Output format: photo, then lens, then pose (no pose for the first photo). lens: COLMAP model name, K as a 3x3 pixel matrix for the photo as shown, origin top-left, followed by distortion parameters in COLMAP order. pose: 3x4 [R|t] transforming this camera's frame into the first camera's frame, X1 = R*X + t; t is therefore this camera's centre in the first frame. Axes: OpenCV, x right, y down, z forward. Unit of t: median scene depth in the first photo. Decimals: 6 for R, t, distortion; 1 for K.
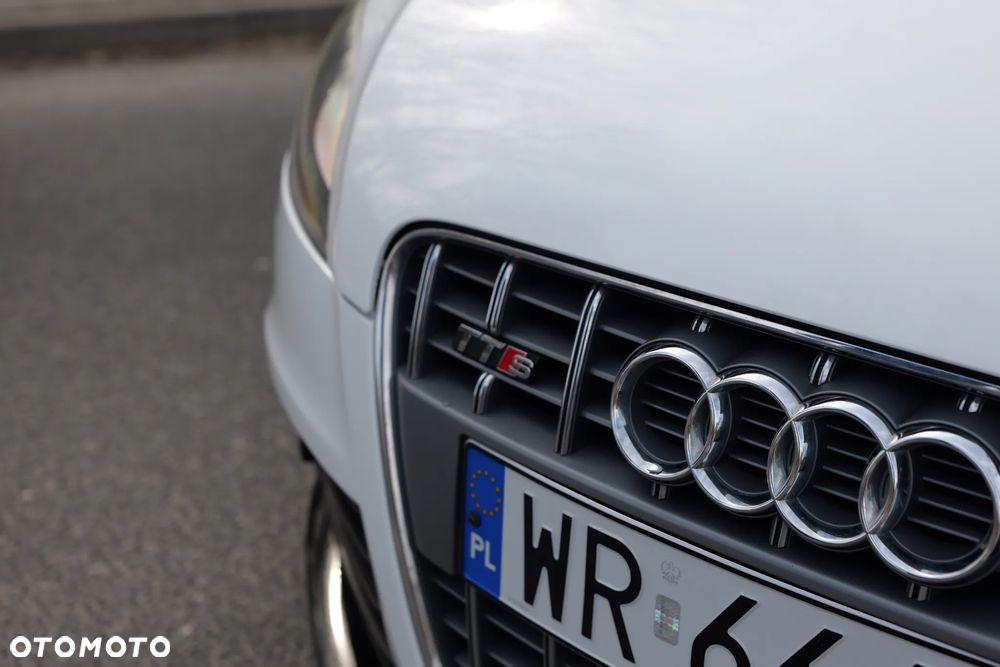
lens RADIAL K [[1487.7, 0, 479.4], [0, 1487.7, 336.1], [0, 0, 1]] dist [-0.006021, -0.005705]
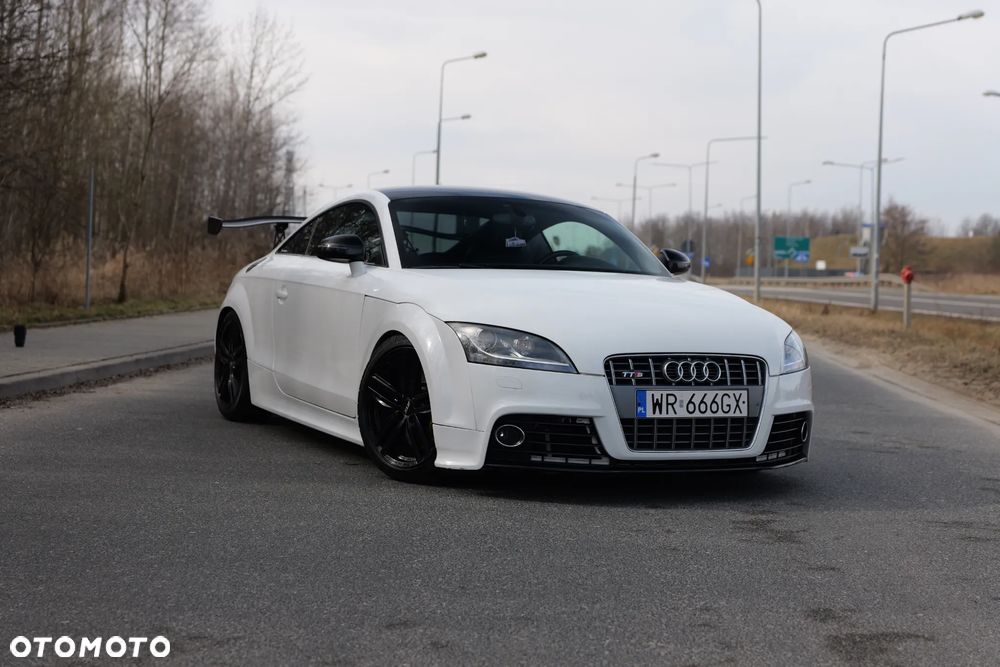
lens RADIAL K [[1671.6, 0, 501.1], [0, 1671.6, 336.4], [0, 0, 1]] dist [-0.015298, 0.118370]
pose [[0.361621, -0.006610, 0.932302, -6.234870], [0.323371, 0.938789, -0.118773, 0.477605], [-0.874449, 0.344430, 0.341623, -0.783153]]
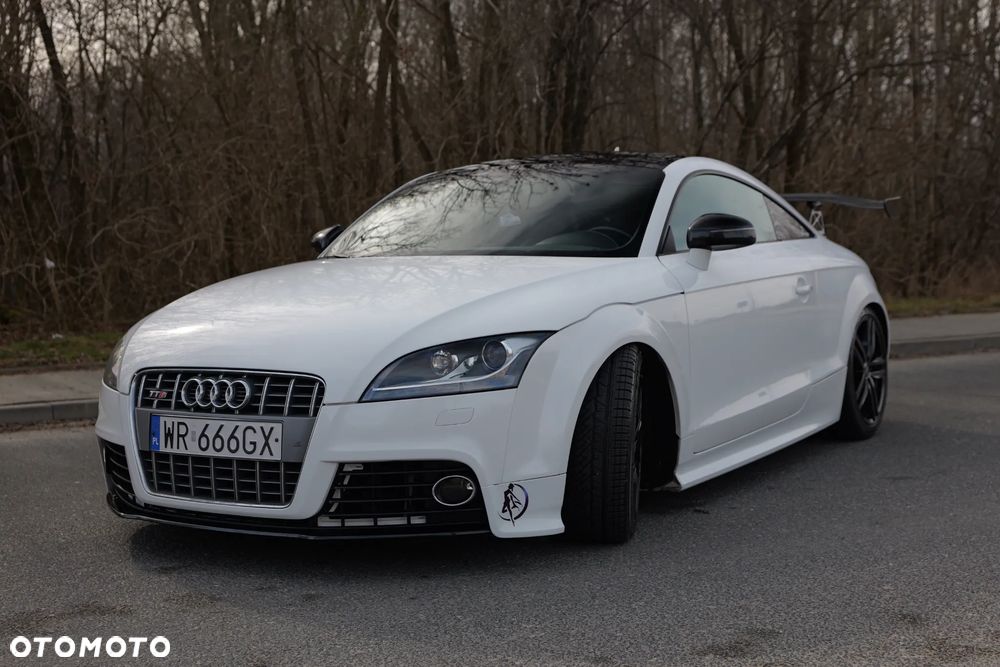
lens RADIAL K [[1423.6, 0, 531.1], [0, 1423.6, 350.5], [0, 0, 1]] dist [-0.008502, -0.011779]
pose [[0.977987, -0.016927, 0.207980, 0.220892], [0.082900, 0.946190, -0.312812, 1.319613], [-0.191494, 0.323168, 0.926765, -3.189692]]
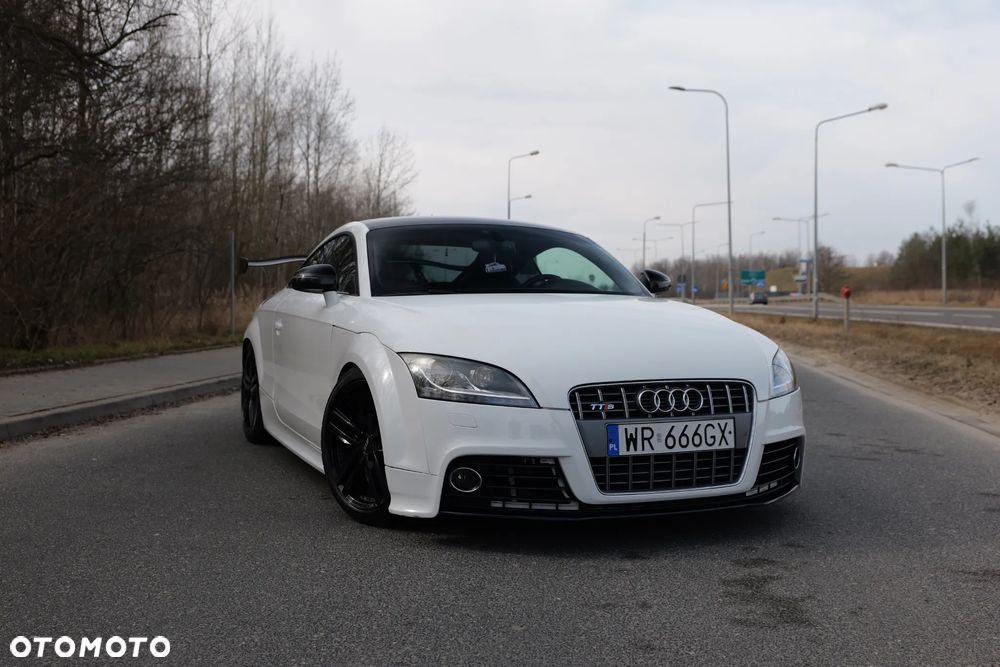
lens RADIAL K [[1098.3, 0, 500.8], [0, 1098.3, 332.3], [0, 0, 1]] dist [0.000190, -0.001604]
pose [[0.411710, -0.008806, 0.911273, -3.572604], [0.345116, 0.926982, -0.146964, 0.207120], [-0.843439, 0.375002, 0.384687, -0.212848]]
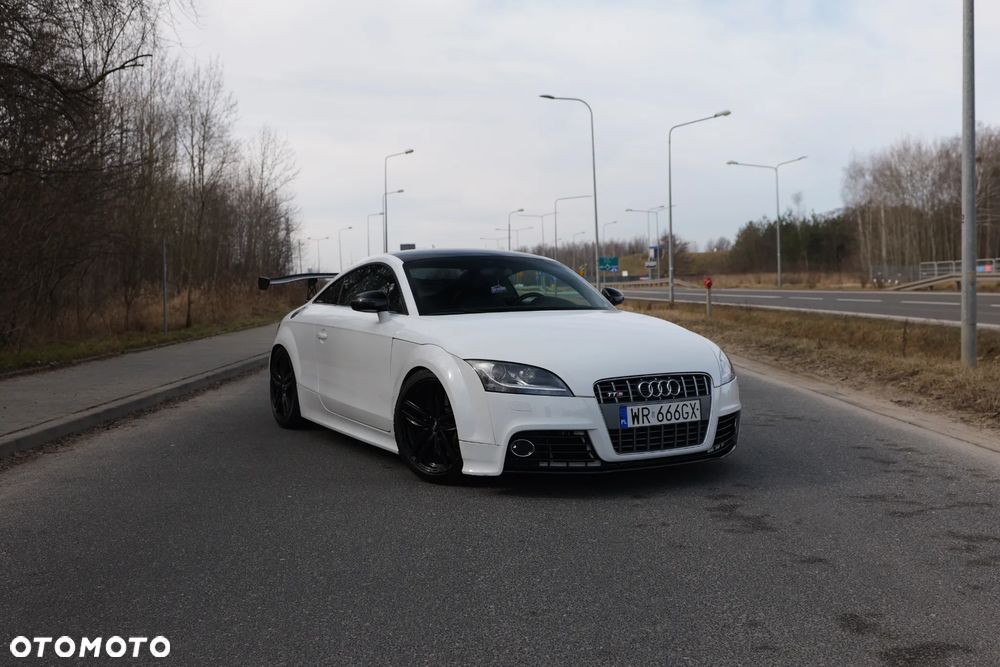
lens RADIAL K [[1041.4, 0, 495.7], [0, 1041.4, 332.9], [0, 0, 1]] dist [0.000806, 0.000196]
pose [[0.297323, -0.030765, 0.954281, -5.097732], [0.378610, 0.921338, -0.088260, -0.039088], [-0.876500, 0.387542, 0.285583, -0.034624]]
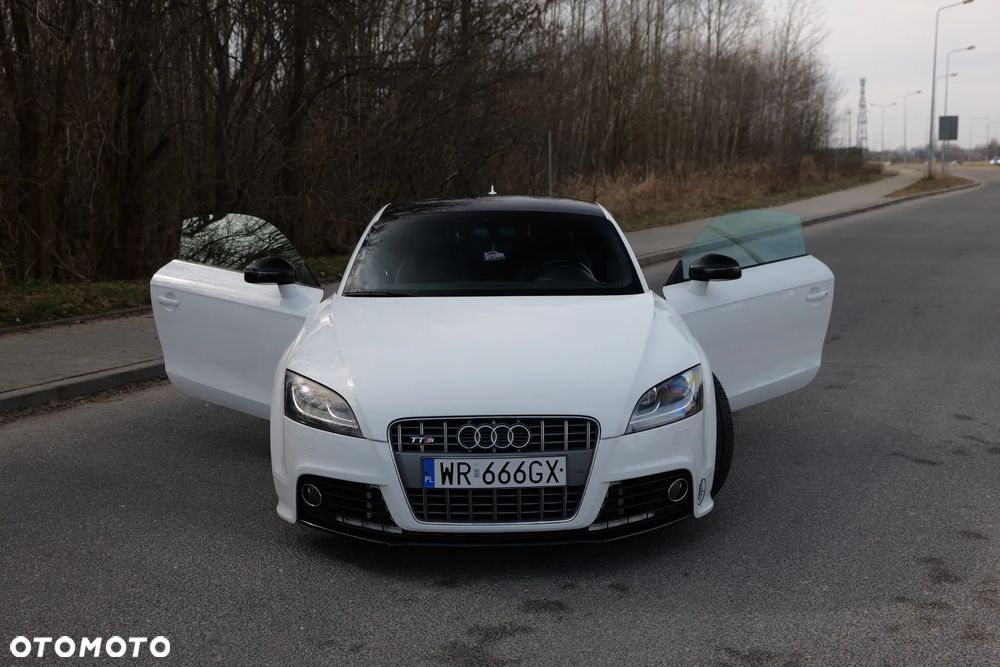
lens RADIAL K [[1118.4, 0, 503.2], [0, 1118.4, 328.6], [0, 0, 1]] dist [0.000754, -0.027524]
pose [[0.723505, -0.091581, 0.684217, -2.490801], [0.265273, 0.951942, -0.153090, 0.321298], [-0.637315, 0.292266, 0.713029, -2.123226]]
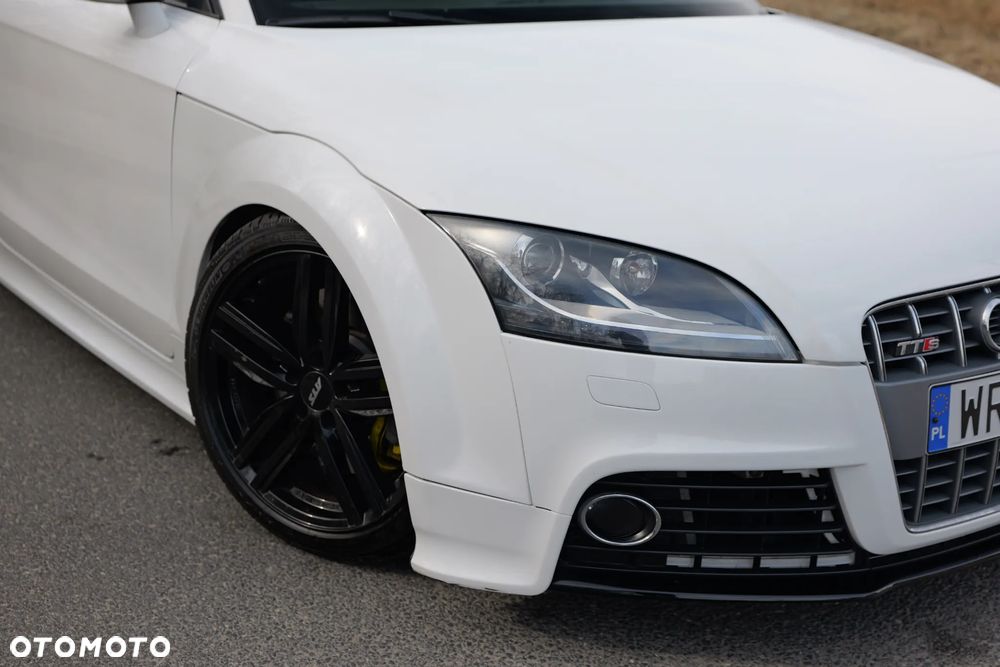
lens RADIAL K [[1487.7, 0, 479.4], [0, 1487.7, 336.1], [0, 0, 1]] dist [-0.006021, -0.005705]
pose [[0.190281, -0.271286, 0.943503, -2.274965], [0.352453, 0.915868, 0.192259, -0.681653], [-0.916281, 0.295957, 0.269888, 1.038900]]
